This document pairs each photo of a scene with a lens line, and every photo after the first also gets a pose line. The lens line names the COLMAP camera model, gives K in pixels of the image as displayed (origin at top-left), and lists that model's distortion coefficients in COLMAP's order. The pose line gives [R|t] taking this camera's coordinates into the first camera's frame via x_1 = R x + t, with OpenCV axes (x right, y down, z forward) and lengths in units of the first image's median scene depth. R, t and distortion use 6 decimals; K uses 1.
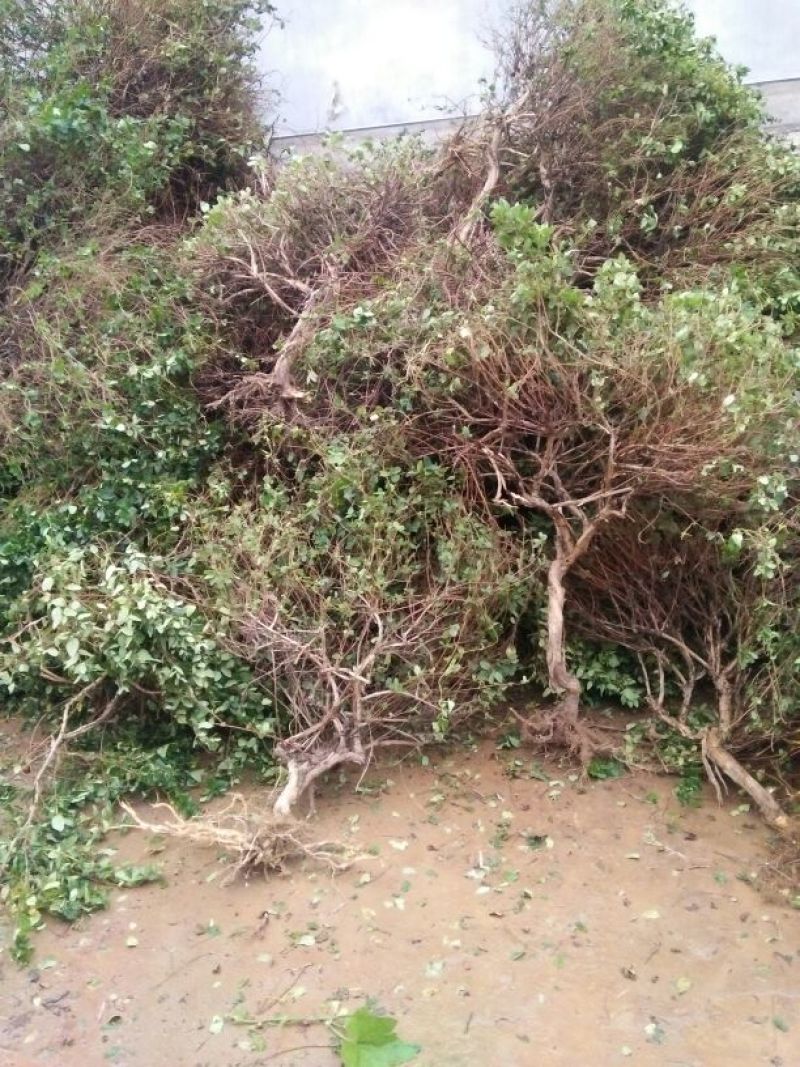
lens RADIAL K [[790.8, 0, 400.0], [0, 790.8, 533.5], [0, 0, 1]] dist [0.037616, -0.001796]
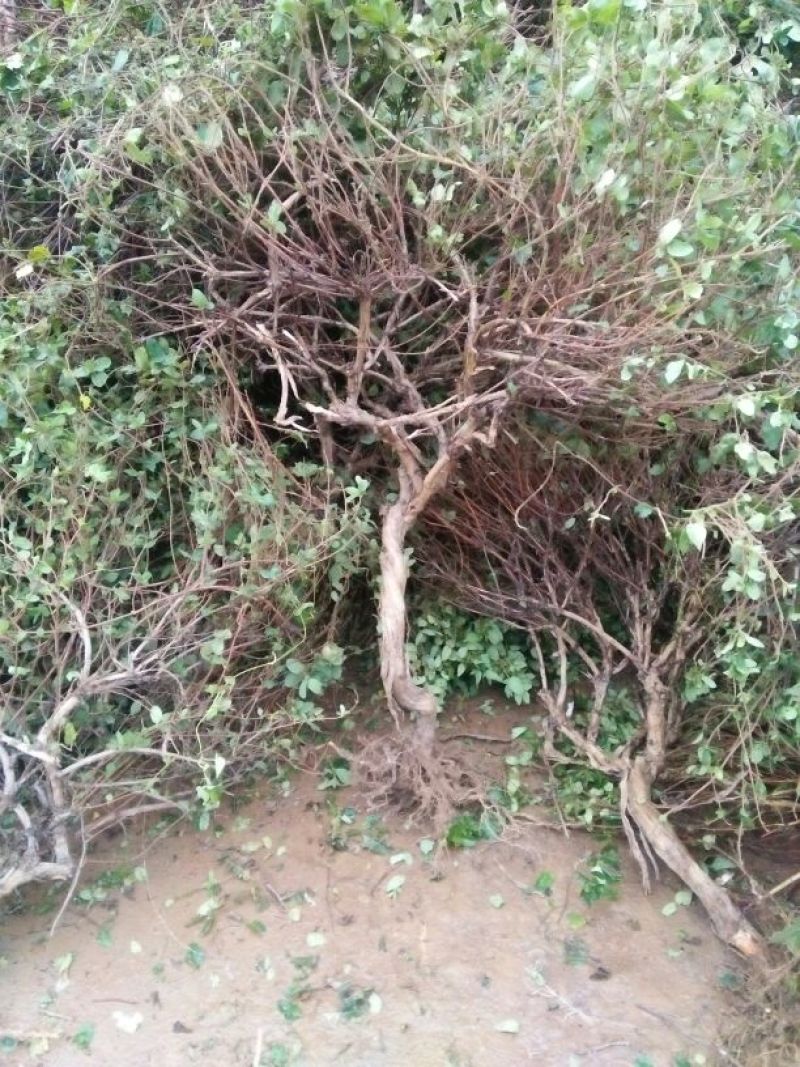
lens RADIAL K [[857.4, 0, 400.0], [0, 857.4, 533.5], [0, 0, 1]] dist [0.157005, -0.320403]
pose [[0.992804, -0.055339, 0.106200, 0.135939], [0.034709, 0.981730, 0.187089, -0.072582], [-0.114614, -0.182057, 0.976585, 0.363916]]
